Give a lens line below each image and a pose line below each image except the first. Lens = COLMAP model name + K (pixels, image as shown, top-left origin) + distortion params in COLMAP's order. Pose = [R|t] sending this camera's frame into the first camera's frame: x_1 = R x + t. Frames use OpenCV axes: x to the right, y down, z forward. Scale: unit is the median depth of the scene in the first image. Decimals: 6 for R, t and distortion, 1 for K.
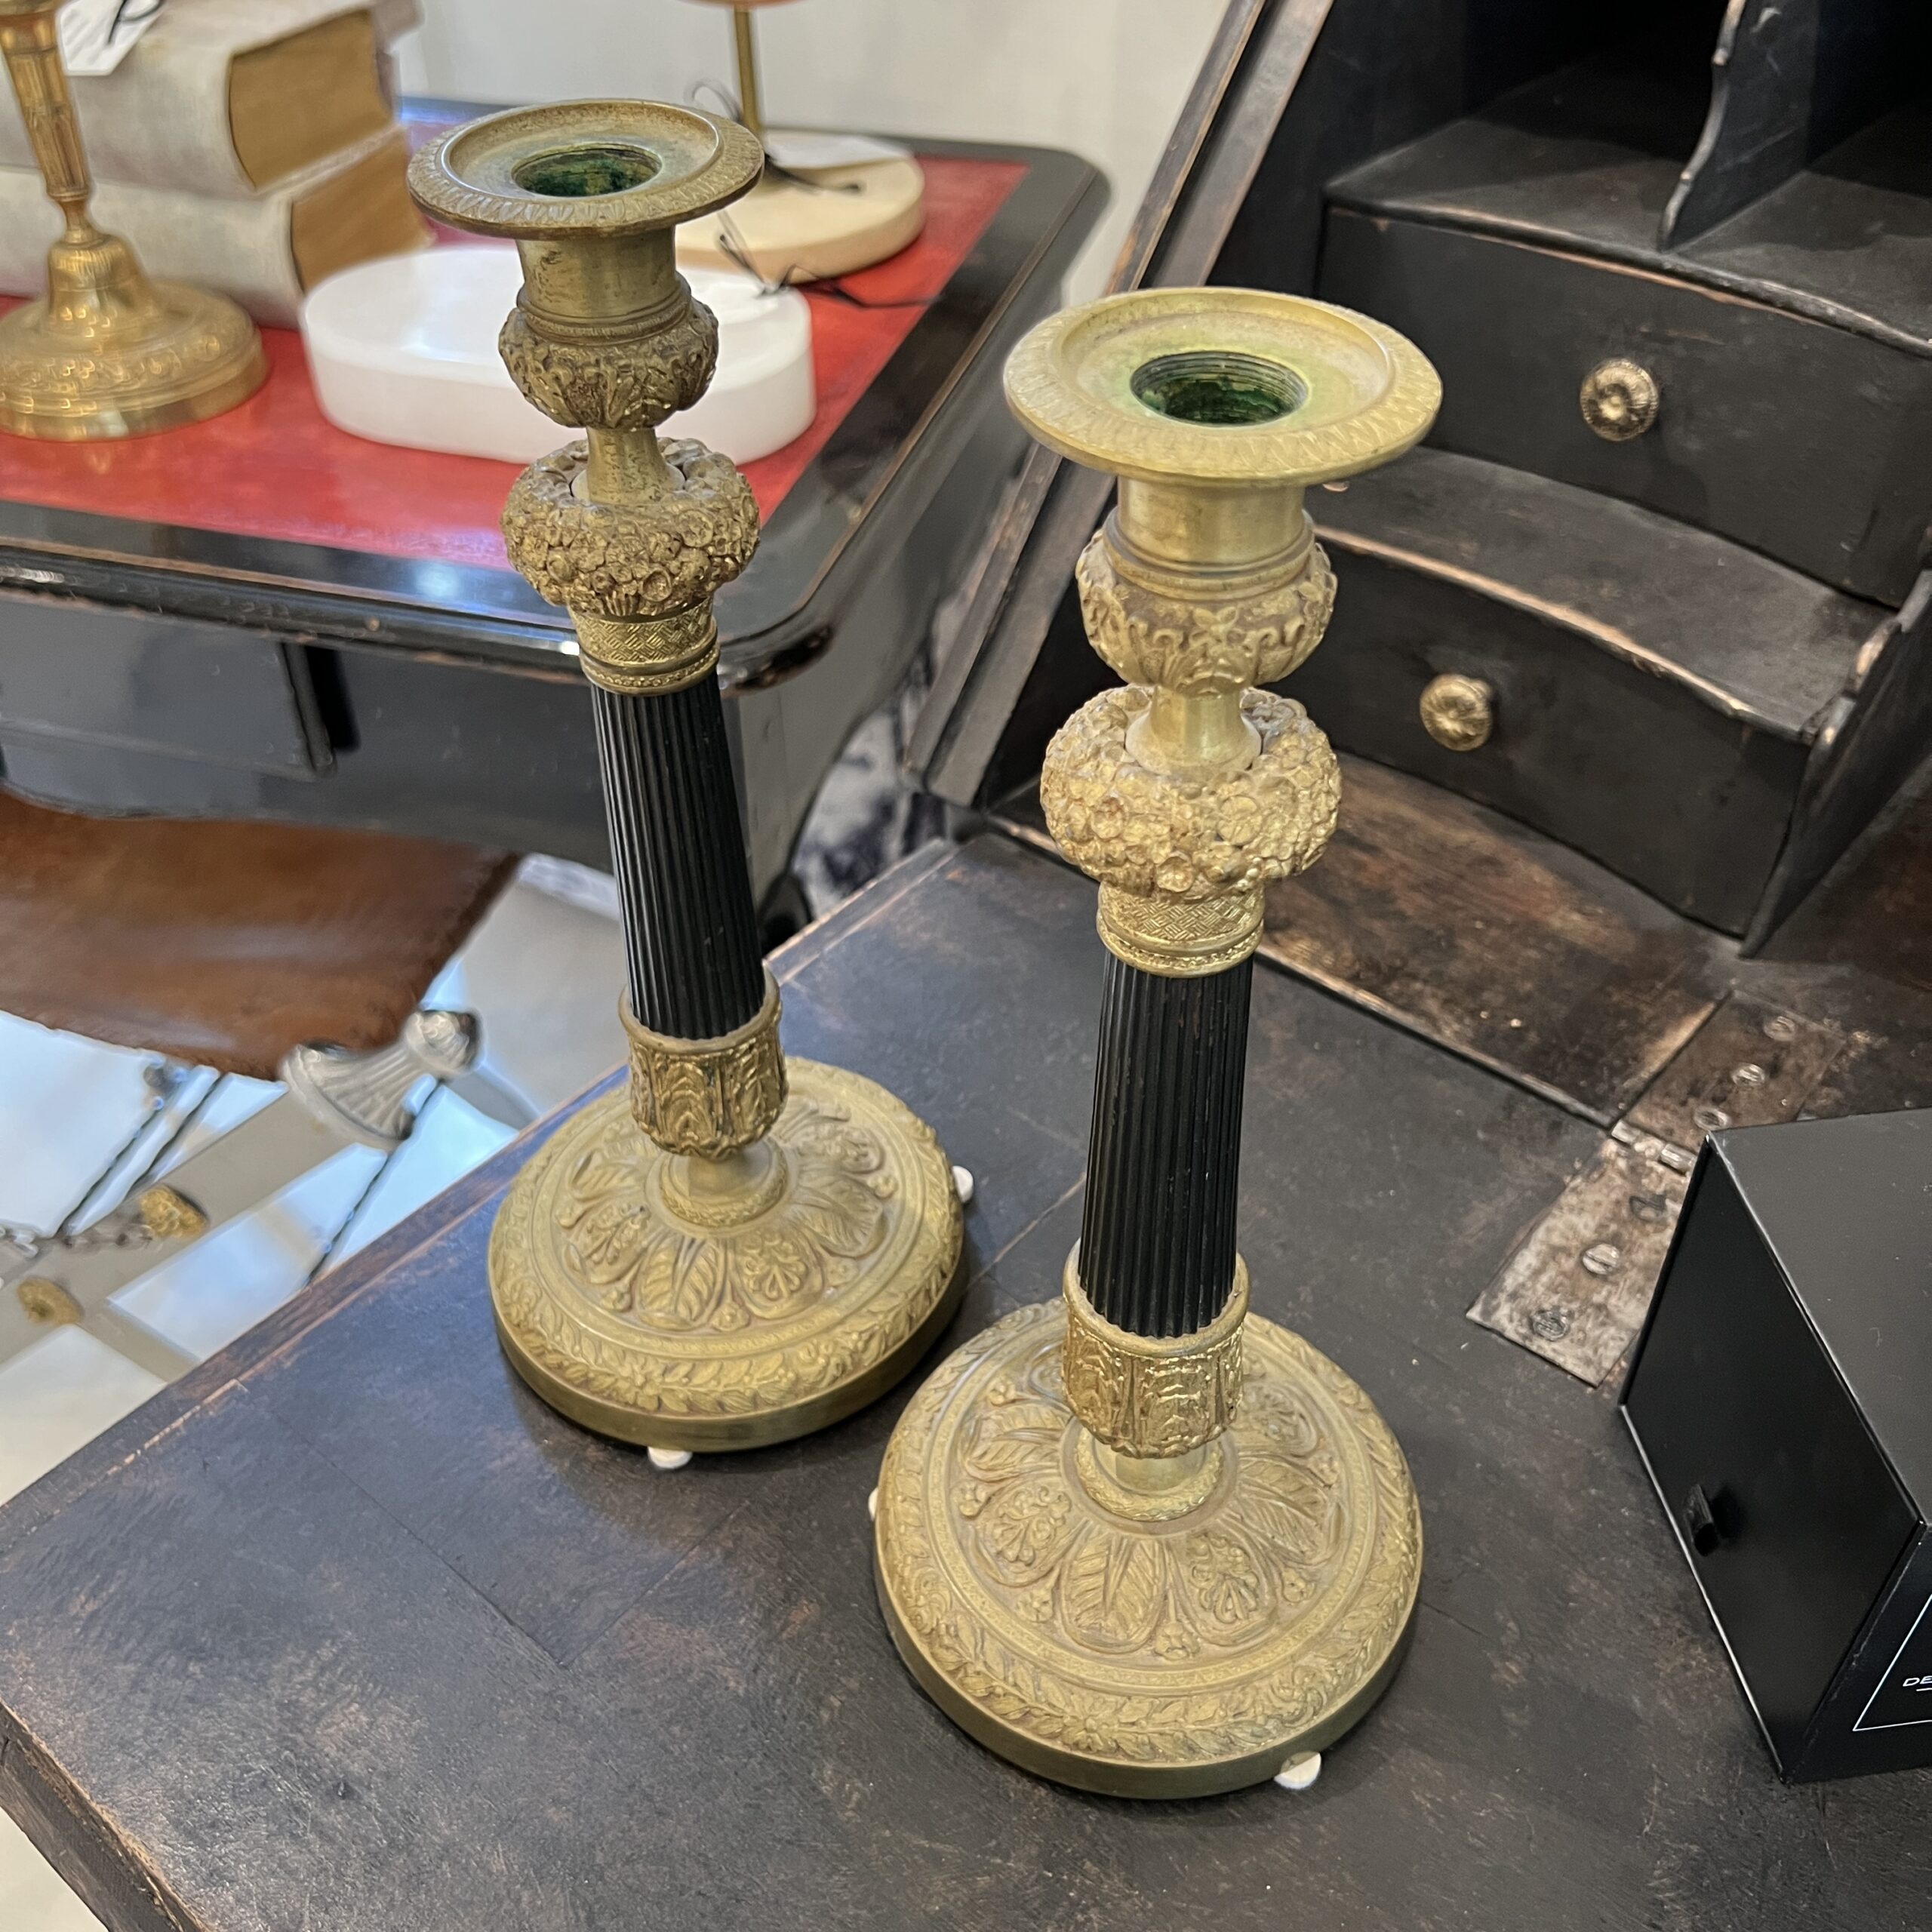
lens RADIAL K [[1971.9, 0, 986.5], [0, 1971.9, 979.6], [0, 0, 1]] dist [0.147766, -0.388306]
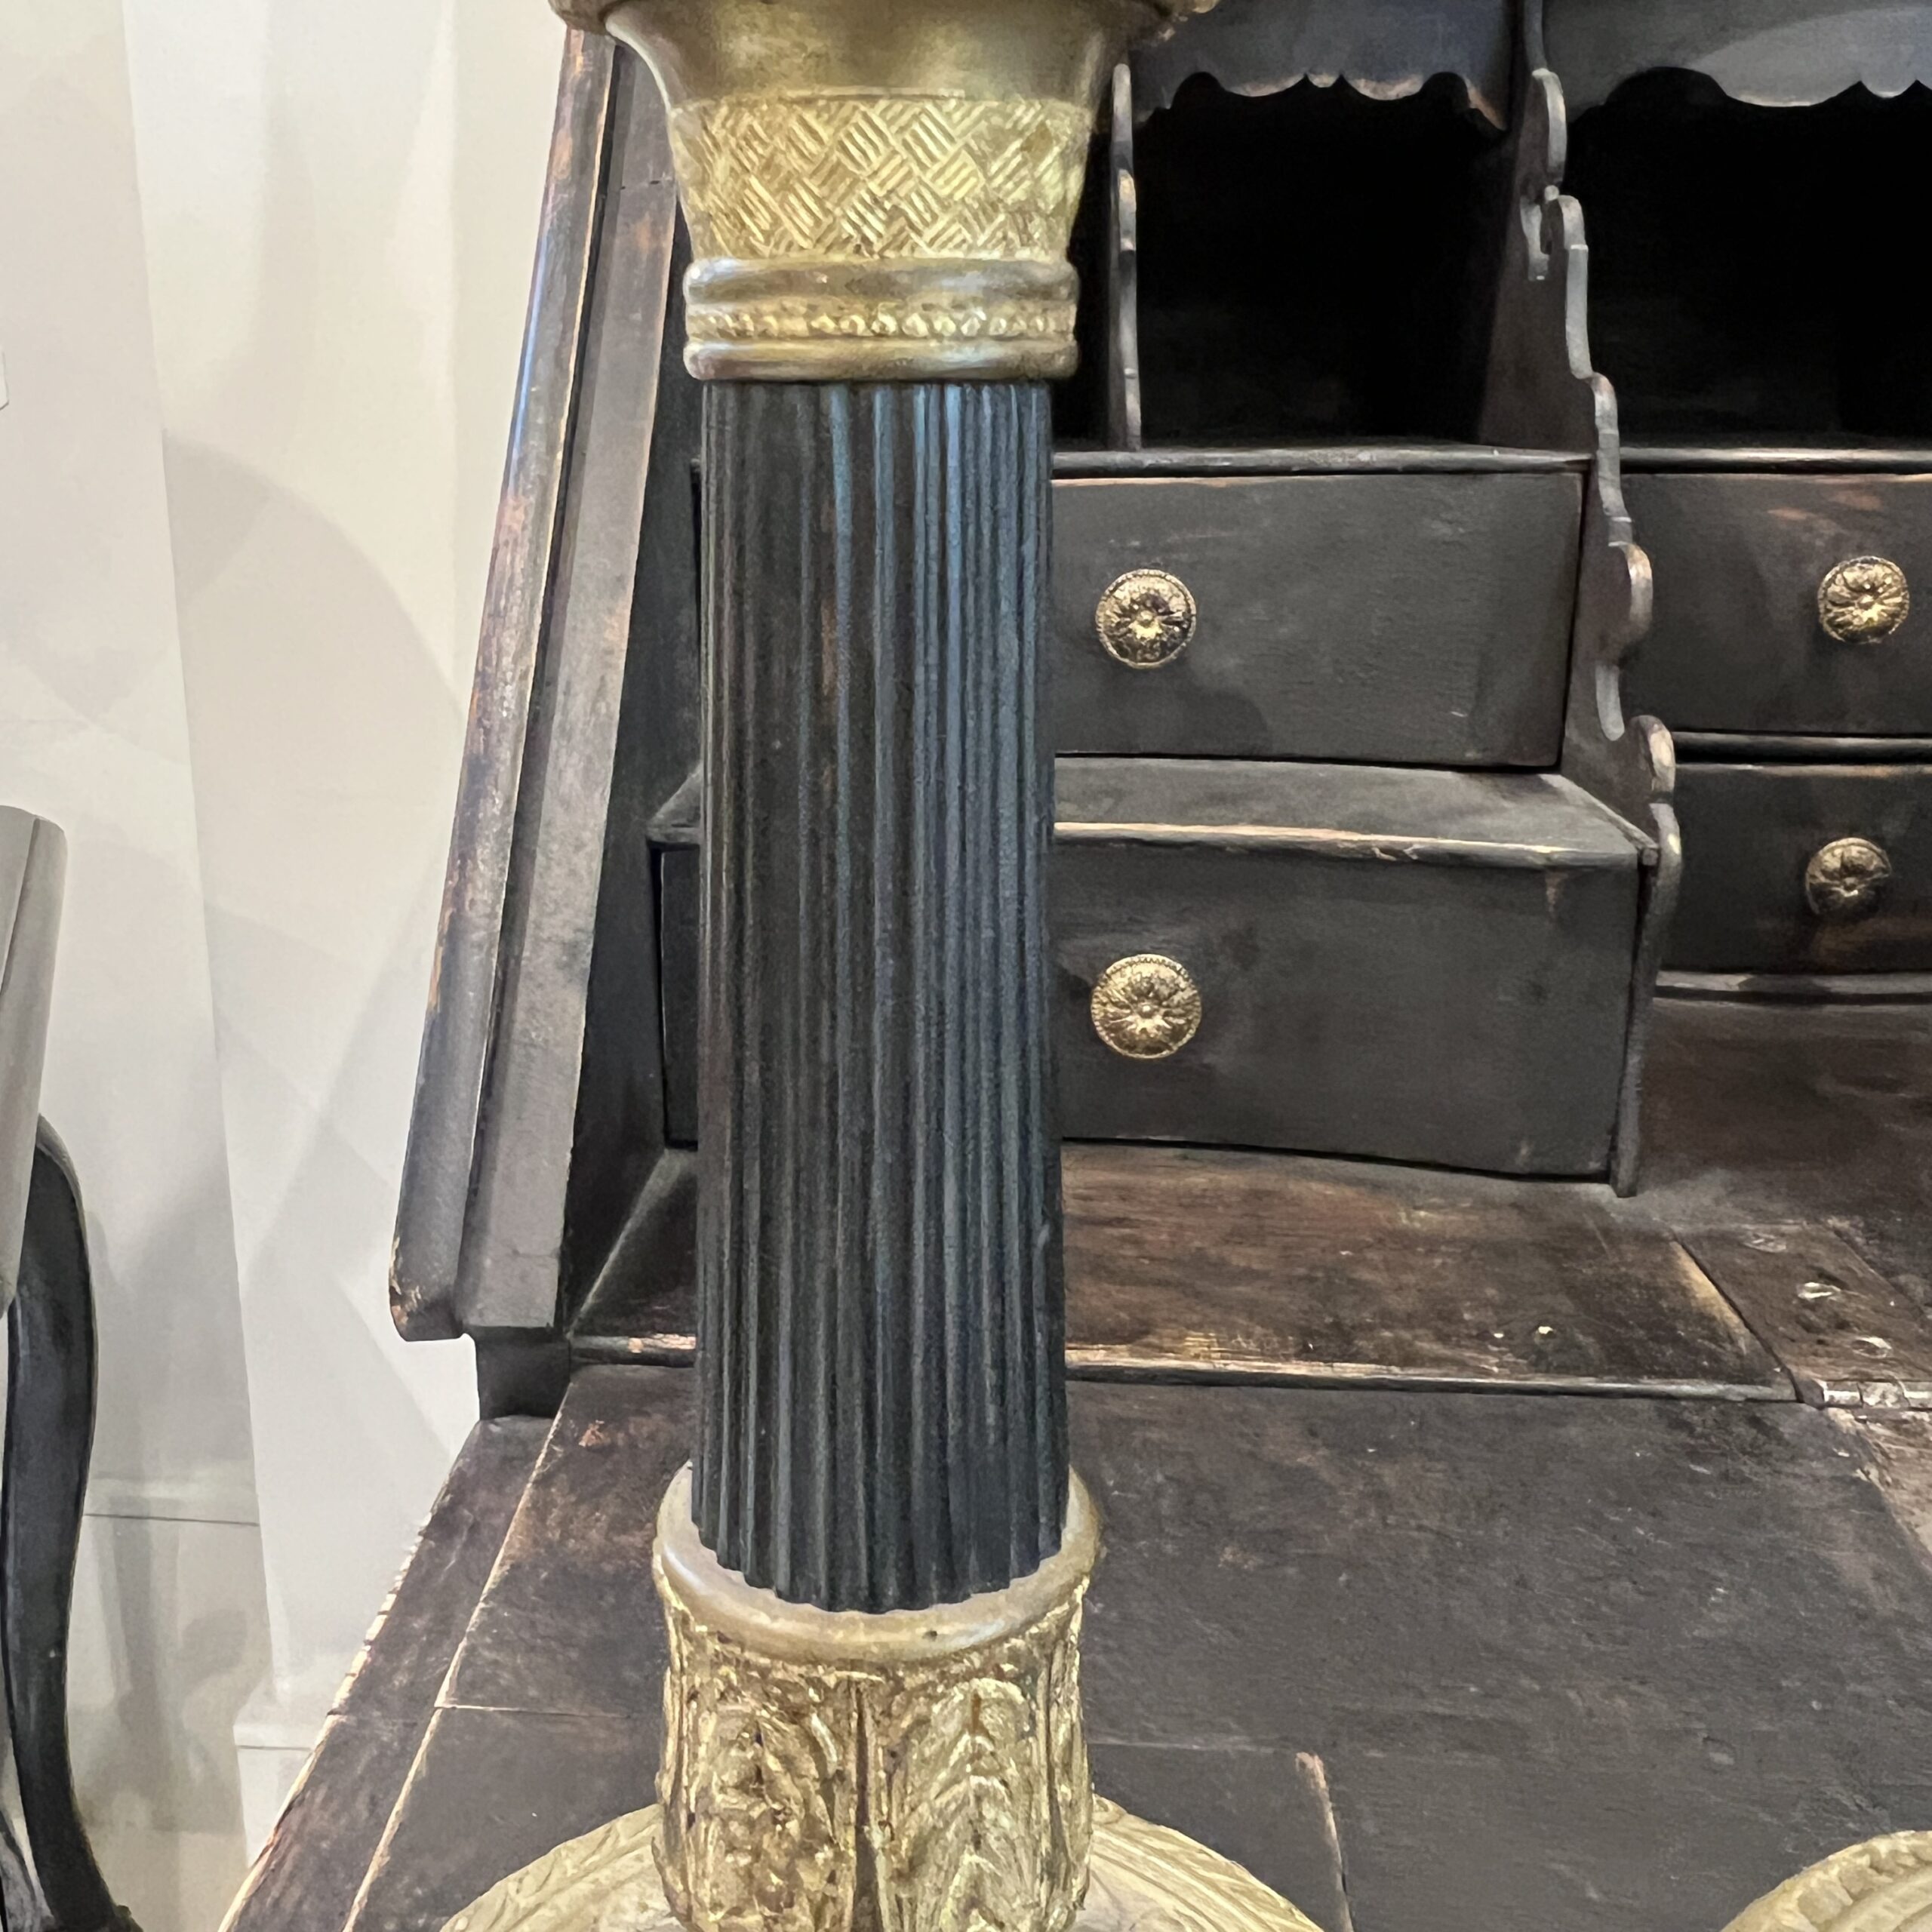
lens RADIAL K [[1977.8, 0, 850.9], [0, 1977.8, 884.4], [0, 0, 1]] dist [-0.007539, 0.001525]
pose [[0.817897, -0.147731, 0.556076, -0.264852], [0.378507, 0.866048, -0.326640, 0.021086], [-0.433334, 0.477636, 0.764255, 0.537859]]
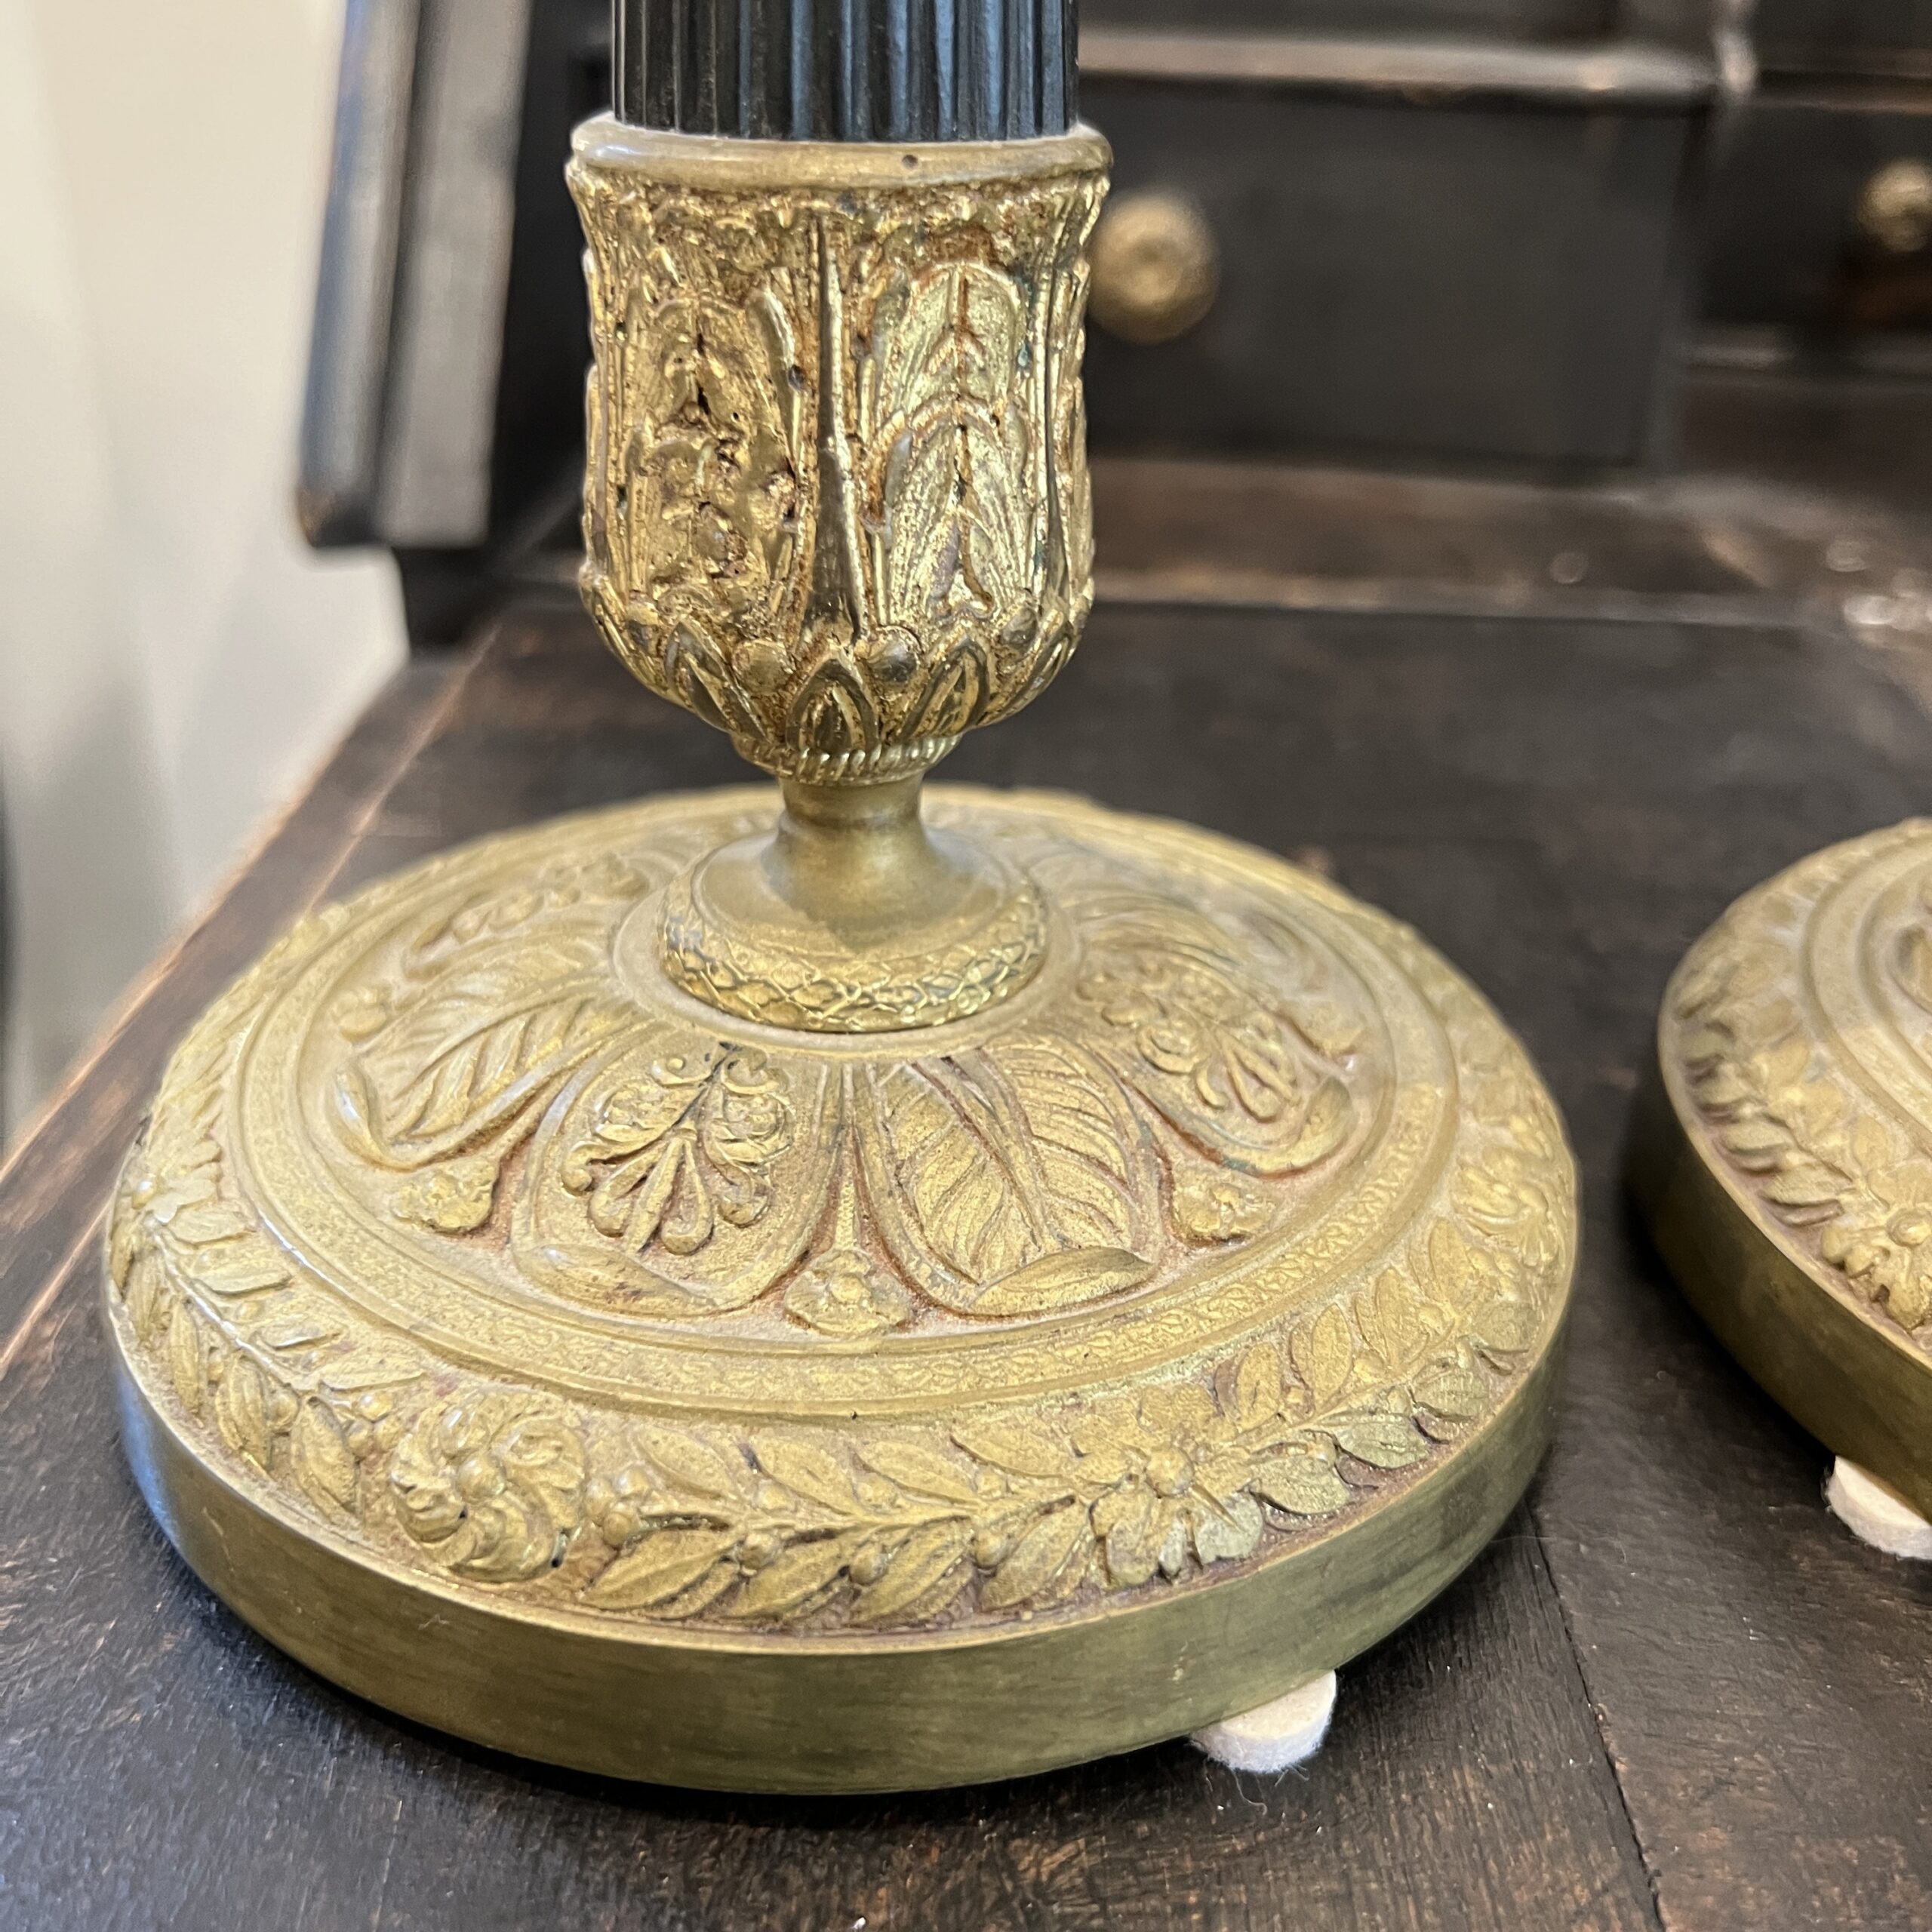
lens RADIAL K [[2038.5, 0, 966.0], [0, 2038.5, 966.0], [0, 0, 1]] dist [0.159056, -0.686222]
pose [[0.778838, -0.267784, 0.567188, -0.268698], [0.390420, 0.914716, -0.104248, 0.128171], [-0.490900, 0.302634, 0.816964, 0.622362]]
